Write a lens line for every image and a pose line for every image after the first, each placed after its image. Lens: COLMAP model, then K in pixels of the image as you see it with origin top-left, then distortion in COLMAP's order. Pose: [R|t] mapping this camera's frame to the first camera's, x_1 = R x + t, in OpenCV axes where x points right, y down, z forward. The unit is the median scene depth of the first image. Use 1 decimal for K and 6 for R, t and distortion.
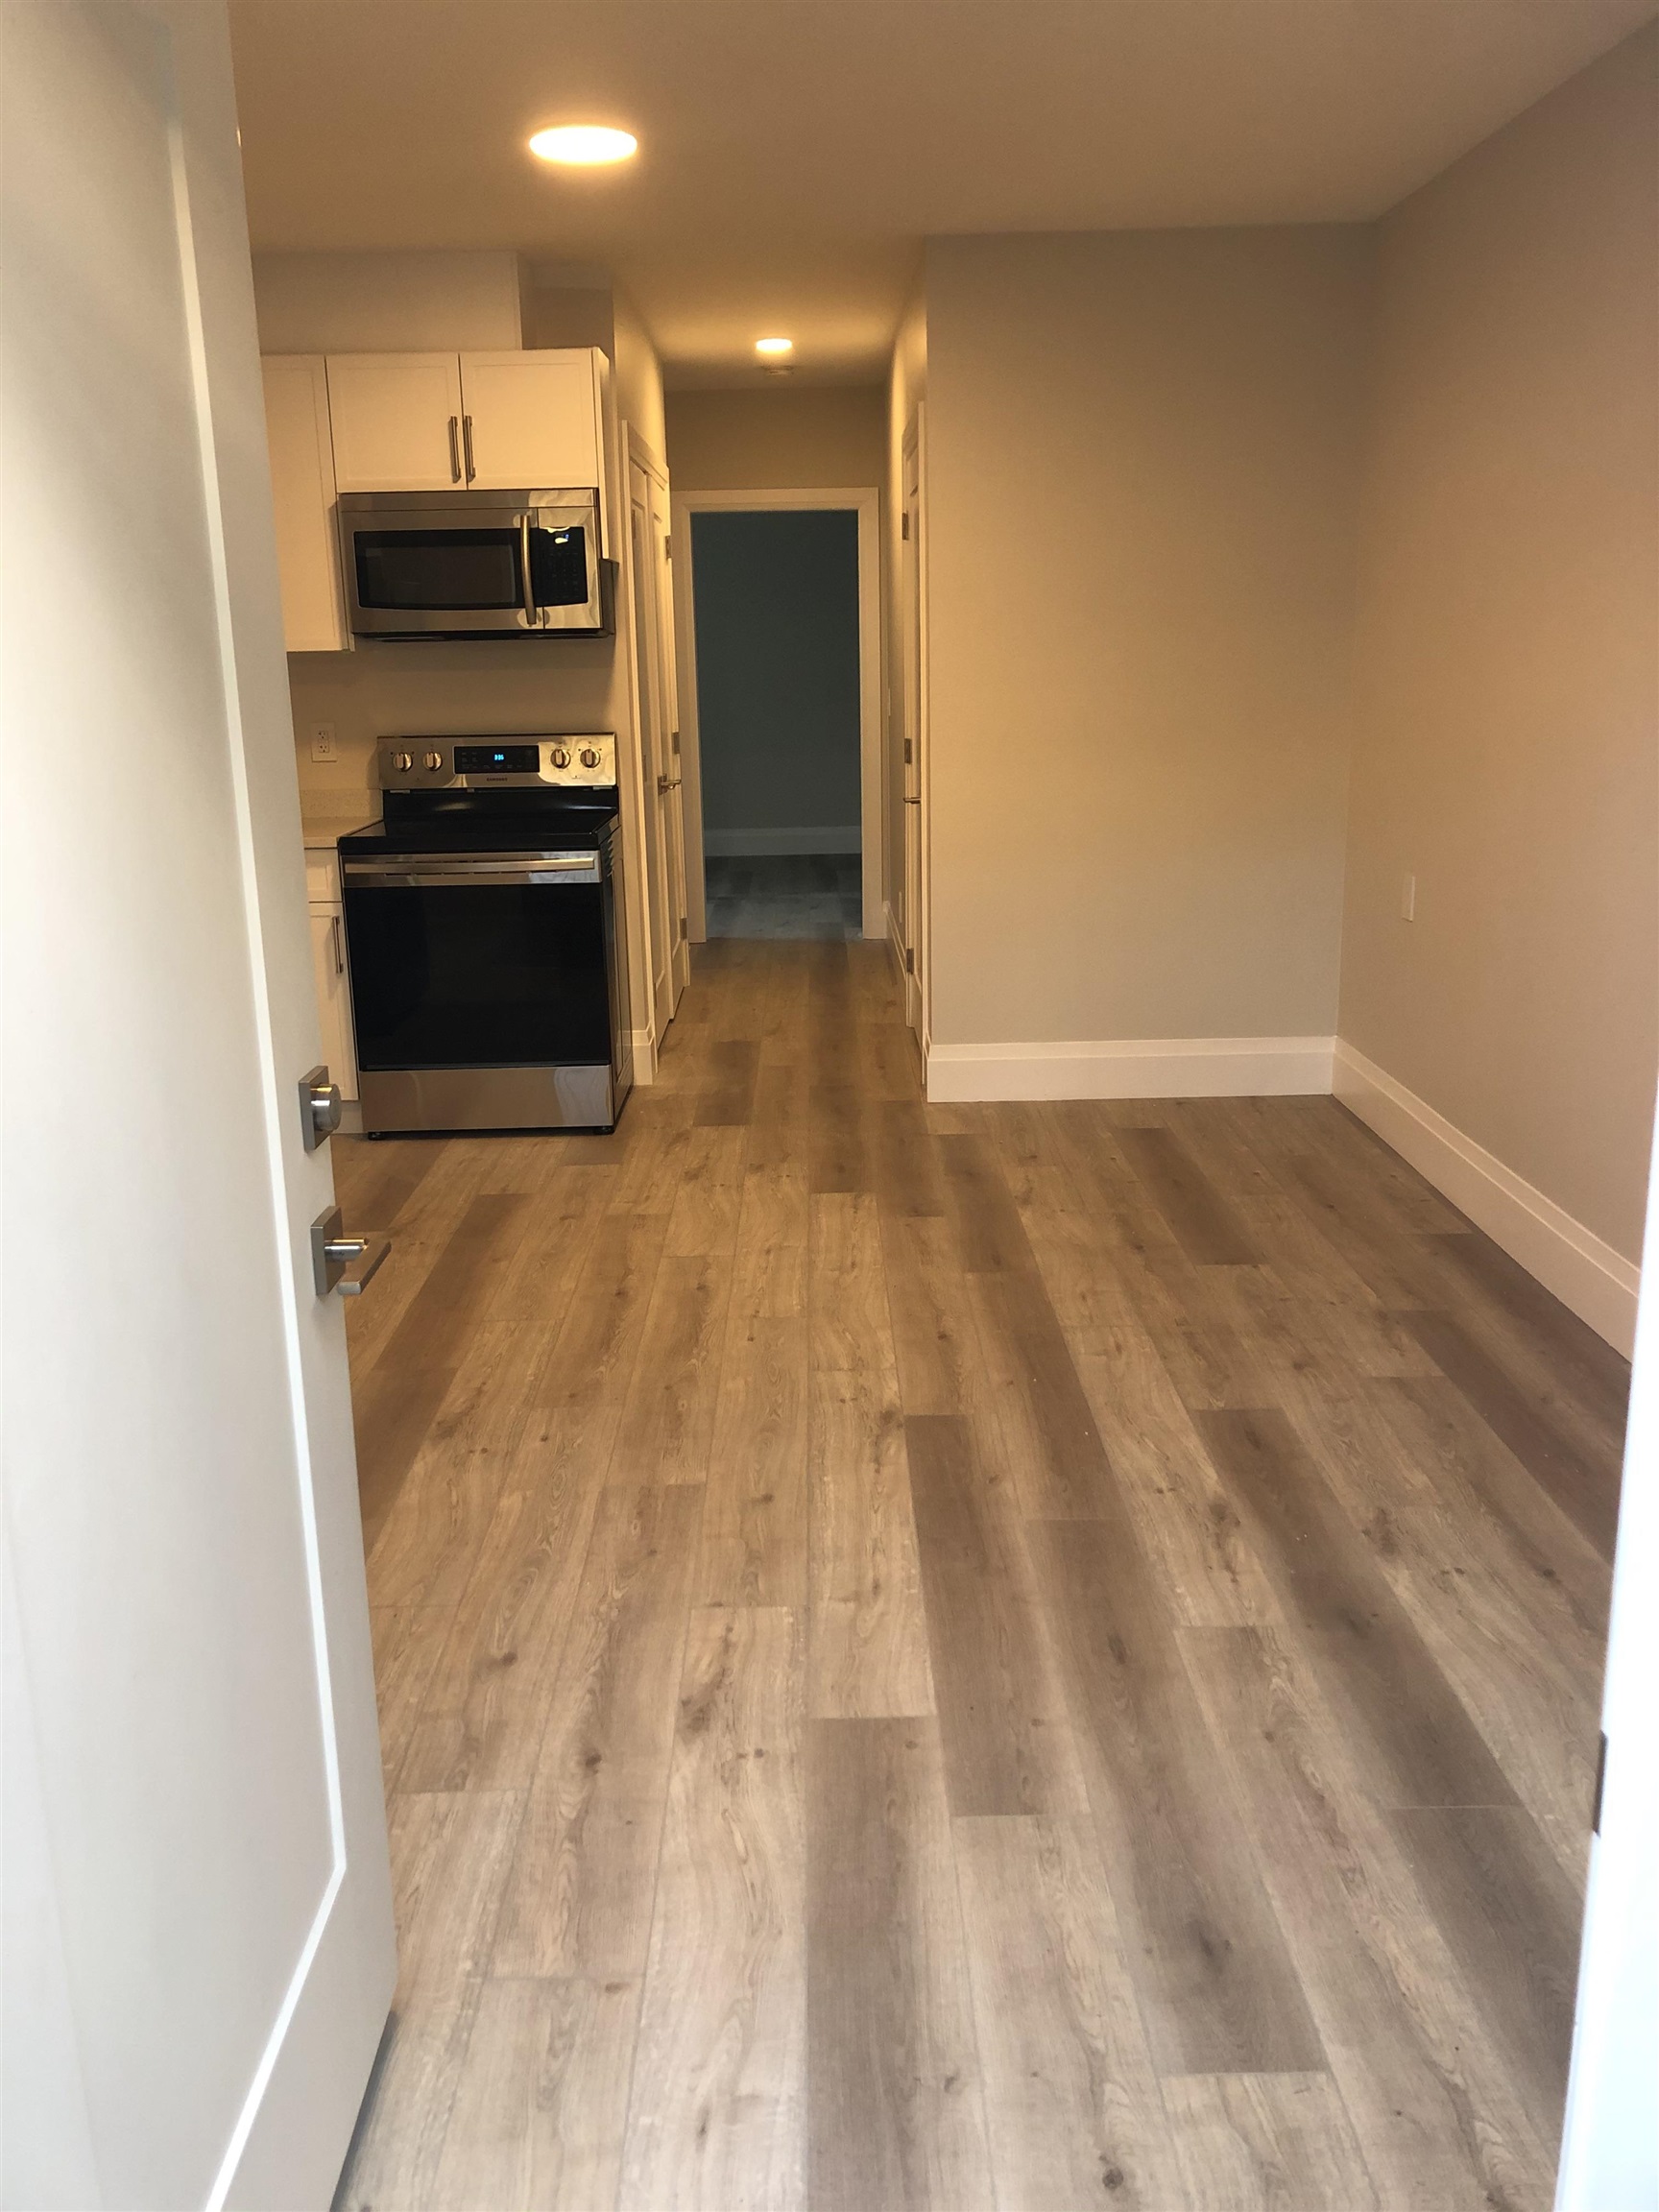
lens RADIAL K [[1832.5, 0, 824.5], [0, 1832.5, 1085.2], [0, 0, 1]] dist [0.044883, -0.063138]
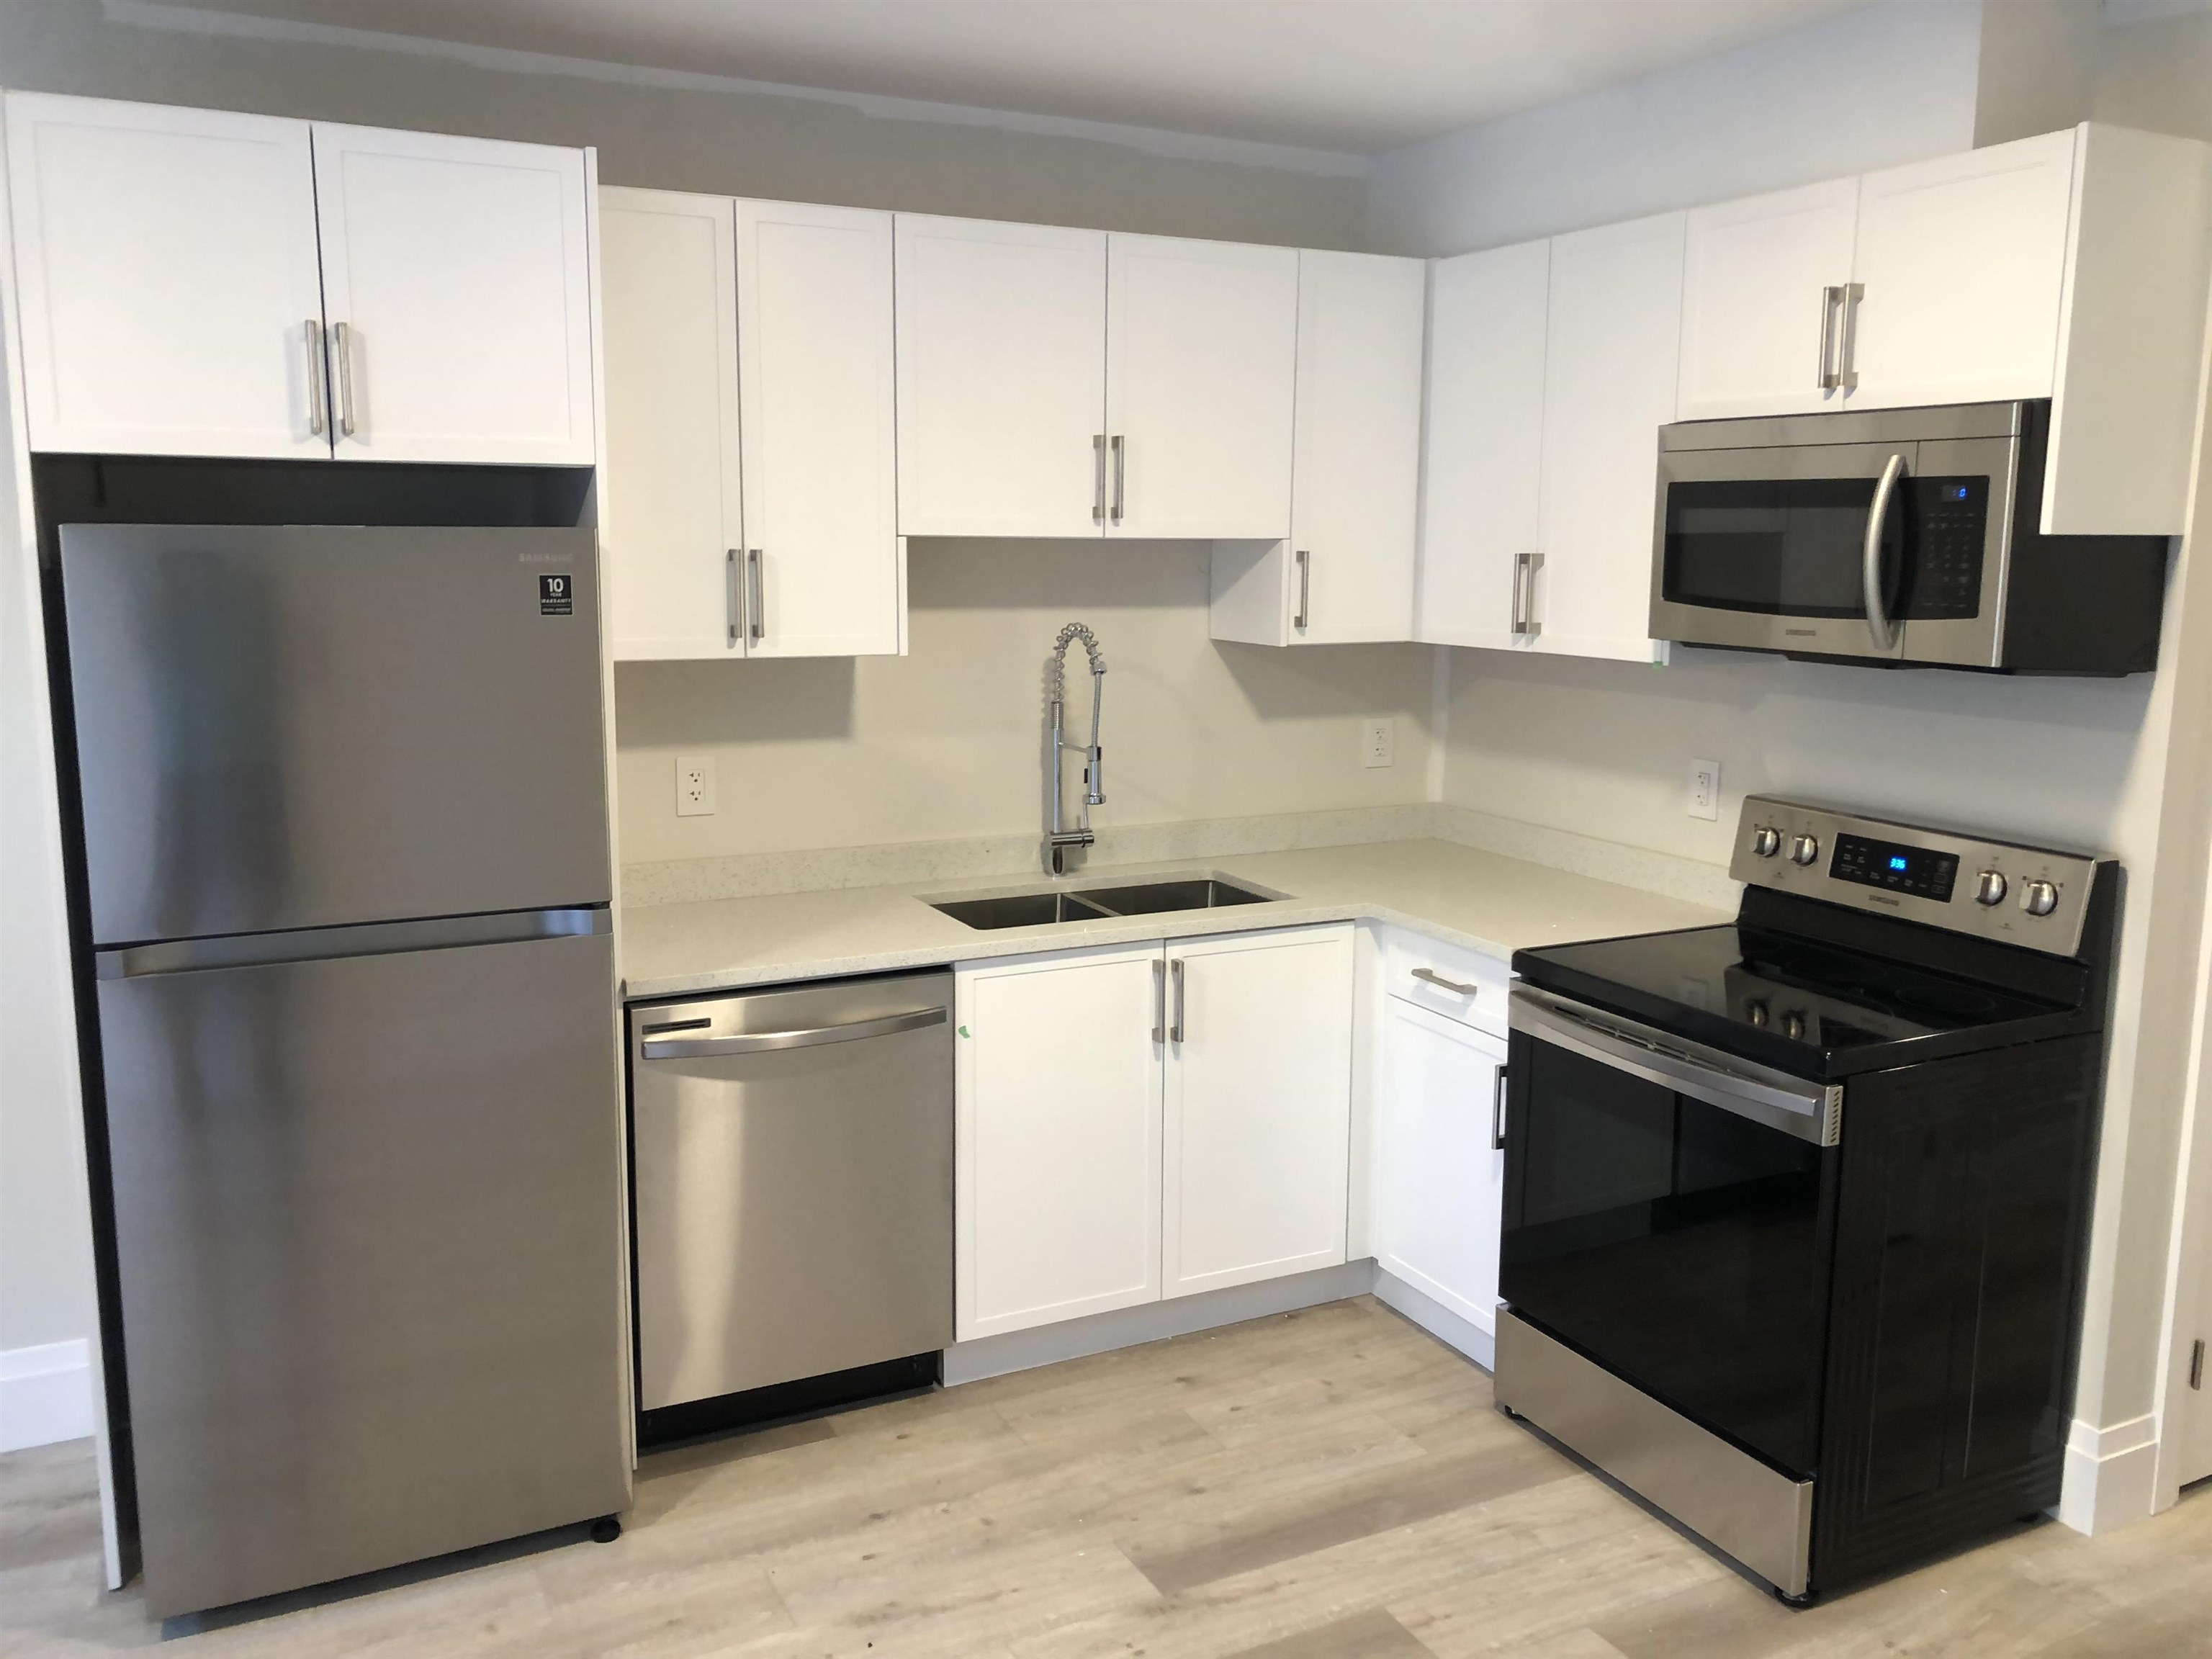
lens RADIAL K [[1832.5, 0, 1105.6], [0, 1832.5, 824.3], [0, 0, 1]] dist [0.044883, -0.063138]
pose [[0.450166, 0.170074, -0.876599, 0.226634], [-0.230462, 0.970564, 0.069954, -0.189292], [0.862692, 0.170532, 0.476110, 0.563712]]
